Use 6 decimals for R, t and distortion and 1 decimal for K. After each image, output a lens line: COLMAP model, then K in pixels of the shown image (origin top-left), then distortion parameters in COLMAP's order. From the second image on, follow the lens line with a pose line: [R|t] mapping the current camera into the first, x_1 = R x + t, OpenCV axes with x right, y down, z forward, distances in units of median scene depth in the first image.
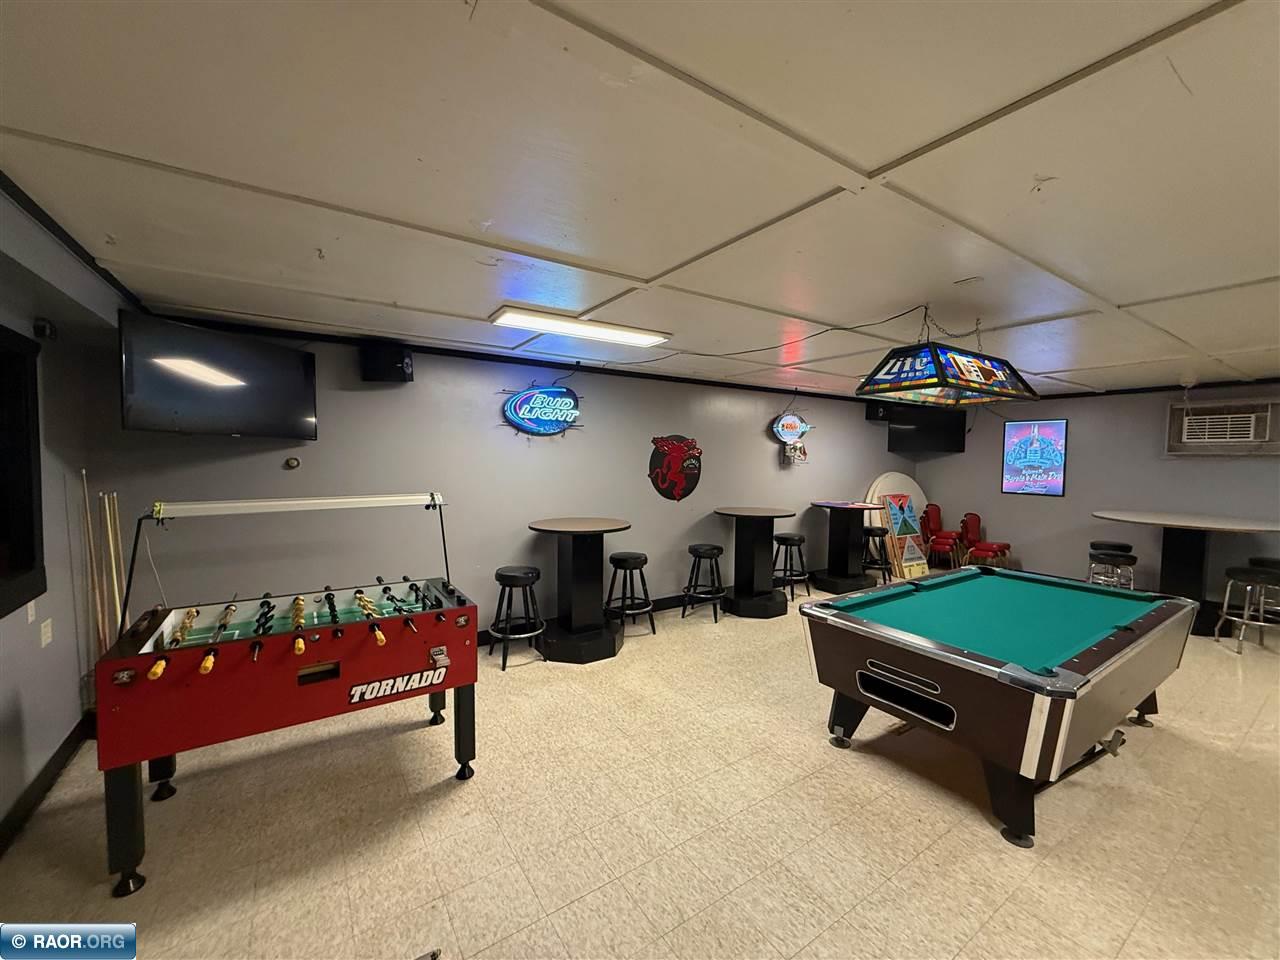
lens RADIAL K [[506.5, 0, 640.0], [0, 506.5, 480.0], [0, 0, 1]] dist [-0.000725, -0.000149]
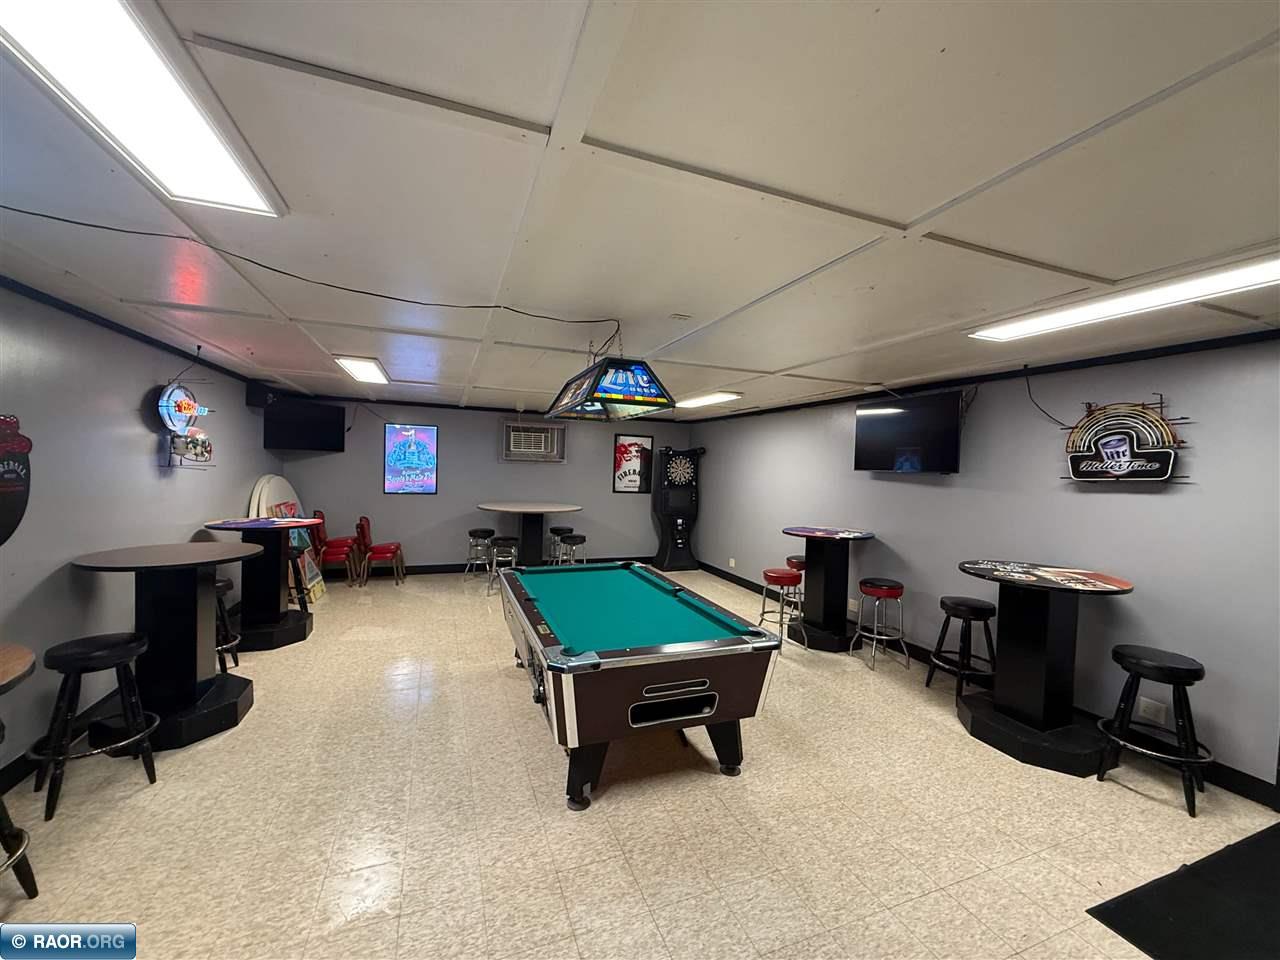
lens RADIAL K [[506.5, 0, 640.0], [0, 506.5, 480.0], [0, 0, 1]] dist [-0.000725, -0.000149]
pose [[0.219417, -0.030369, 0.975158, -0.183486], [0.017369, 0.999479, 0.027218, -0.023355], [-0.975476, 0.010965, 0.219830, 0.318650]]
